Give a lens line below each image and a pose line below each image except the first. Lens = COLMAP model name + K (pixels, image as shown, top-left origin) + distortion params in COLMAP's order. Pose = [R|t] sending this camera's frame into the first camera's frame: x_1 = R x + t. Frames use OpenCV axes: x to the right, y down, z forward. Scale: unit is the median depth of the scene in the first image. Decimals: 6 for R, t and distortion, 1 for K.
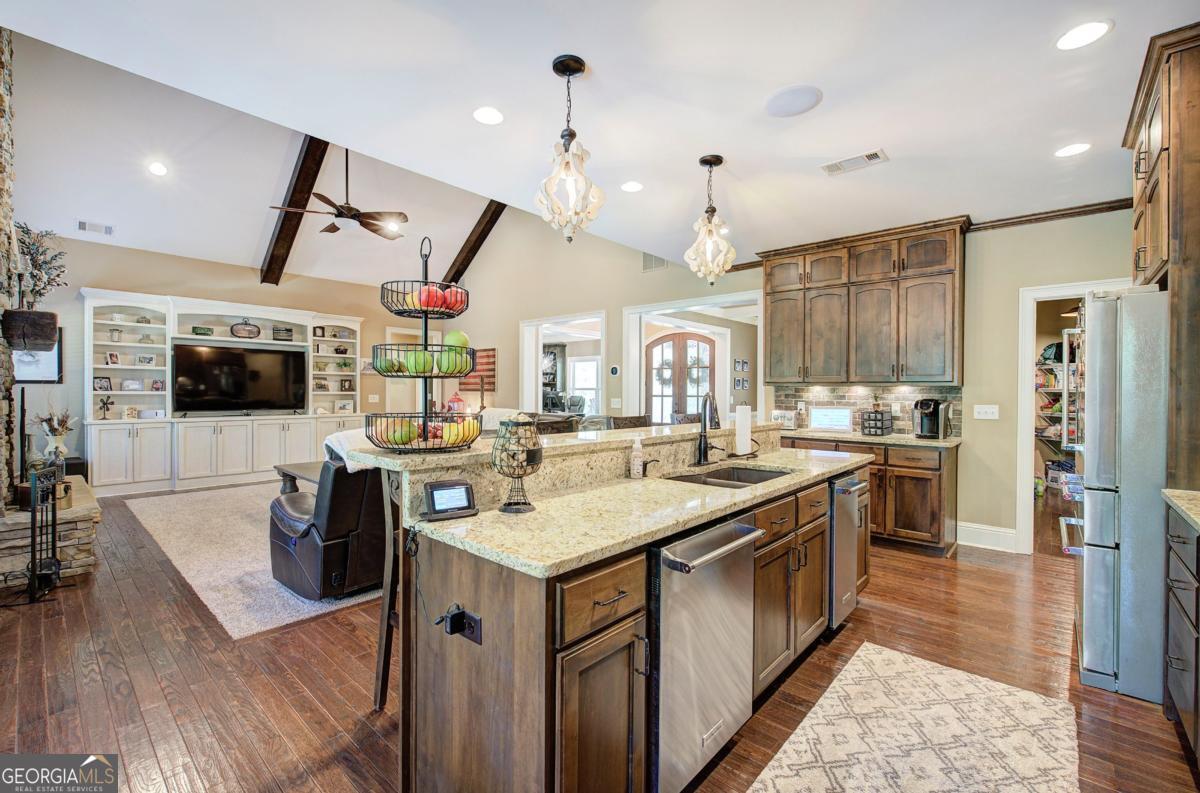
lens RADIAL K [[507.6, 0, 603.4], [0, 507.6, 394.9], [0, 0, 1]] dist [-0.003223, -0.000425]
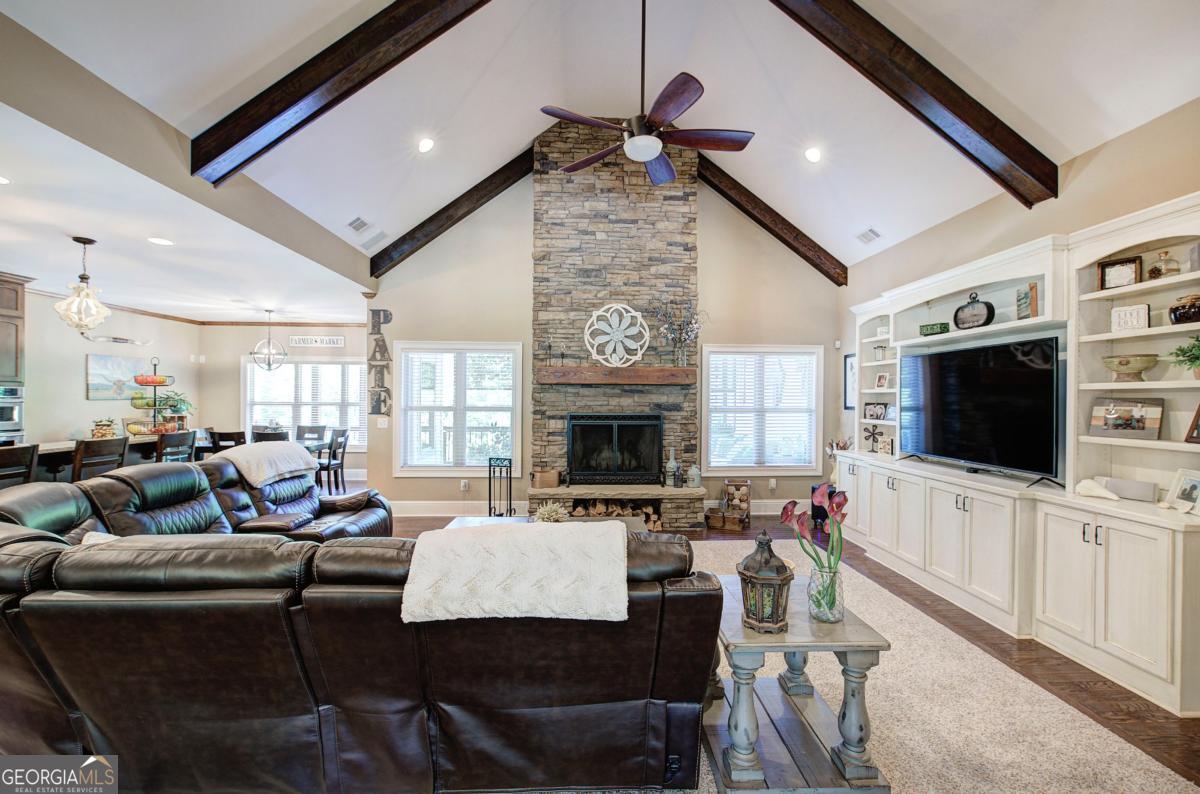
lens RADIAL K [[507.6, 0, 606.1], [0, 507.6, 396.0], [0, 0, 1]] dist [-0.003223, -0.000425]
pose [[-0.716639, -0.013316, -0.697317, -0.051963], [-0.015836, 0.999871, -0.002819, -0.037880], [0.697264, 0.009022, -0.716758, 1.302775]]
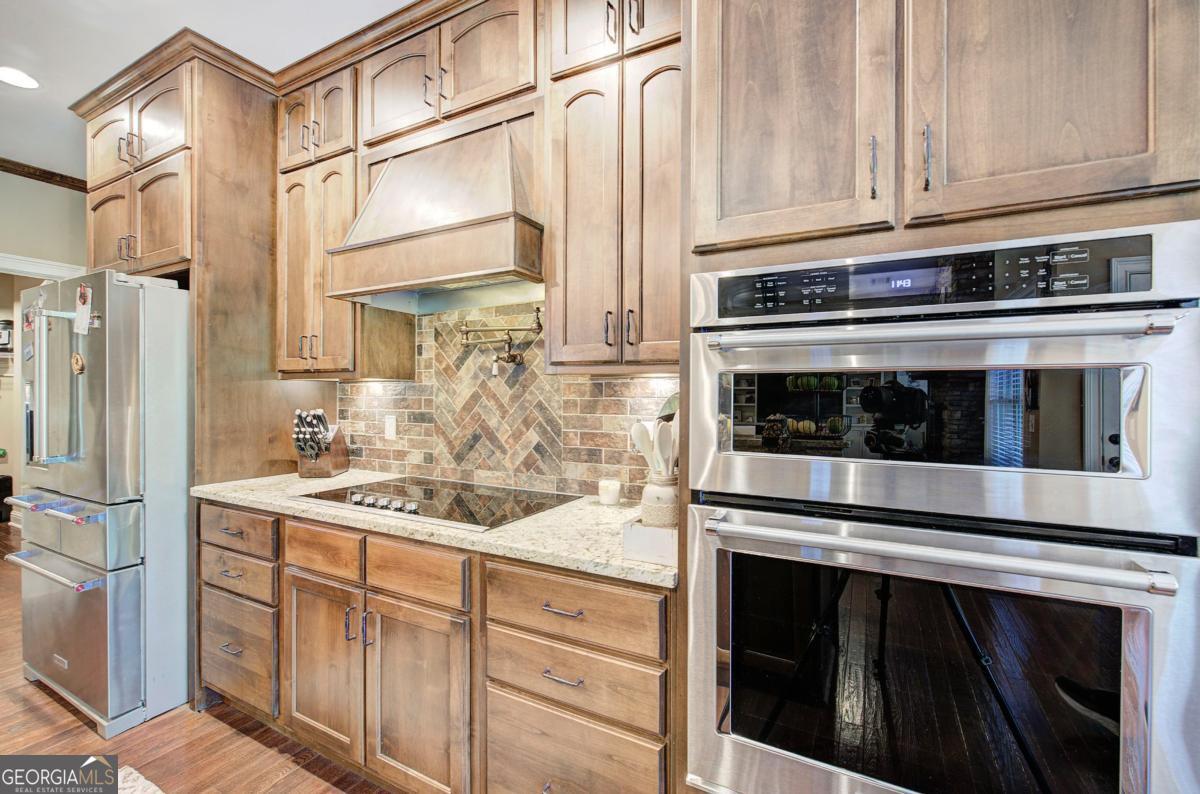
lens RADIAL K [[507.6, 0, 603.3], [0, 507.6, 394.3], [0, 0, 1]] dist [-0.003223, -0.000425]
pose [[-0.236354, -0.007041, 0.971642, -0.019673], [0.002693, 0.999965, 0.007901, -0.001259], [-0.971663, 0.004484, -0.236327, 0.145516]]
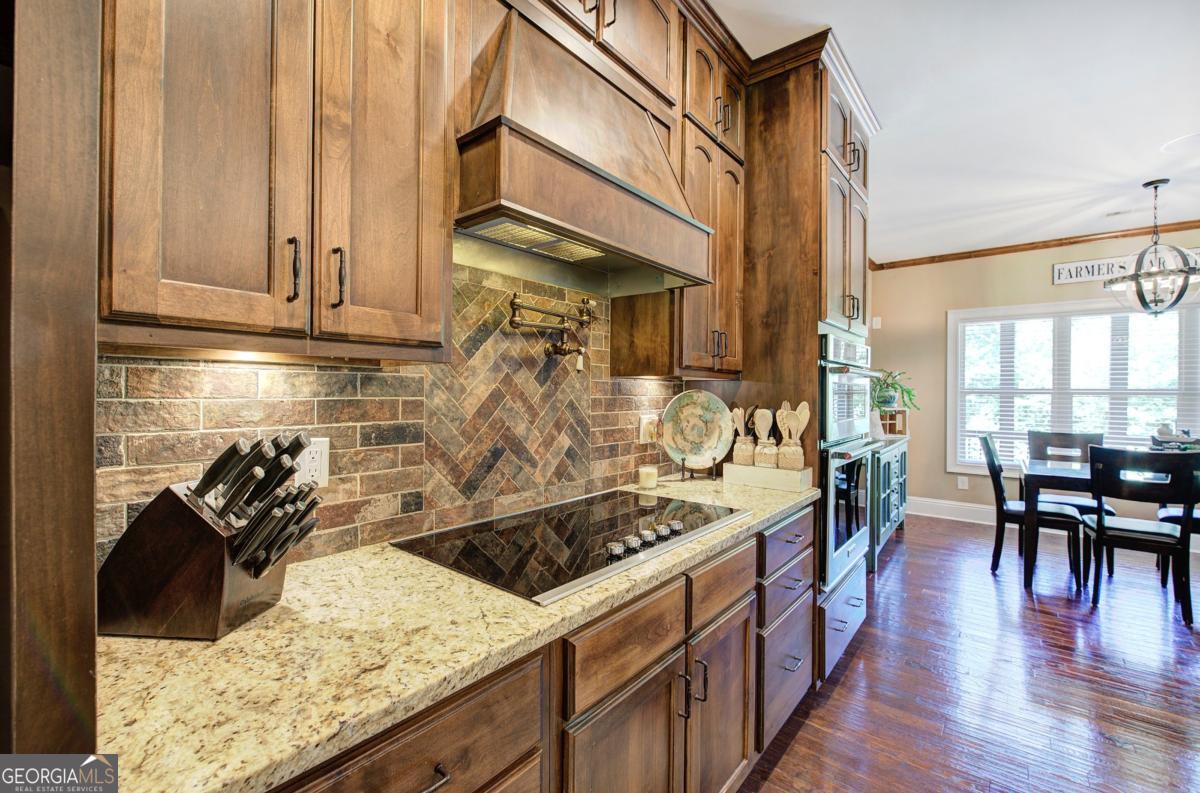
lens RADIAL K [[507.6, 0, 601.5], [0, 507.6, 393.5], [0, 0, 1]] dist [-0.003223, -0.000425]
pose [[-0.998971, -0.013319, -0.043351, 0.300437], [-0.013791, 0.999849, 0.010609, -0.001845], [0.043203, 0.011196, -0.999004, 0.401613]]
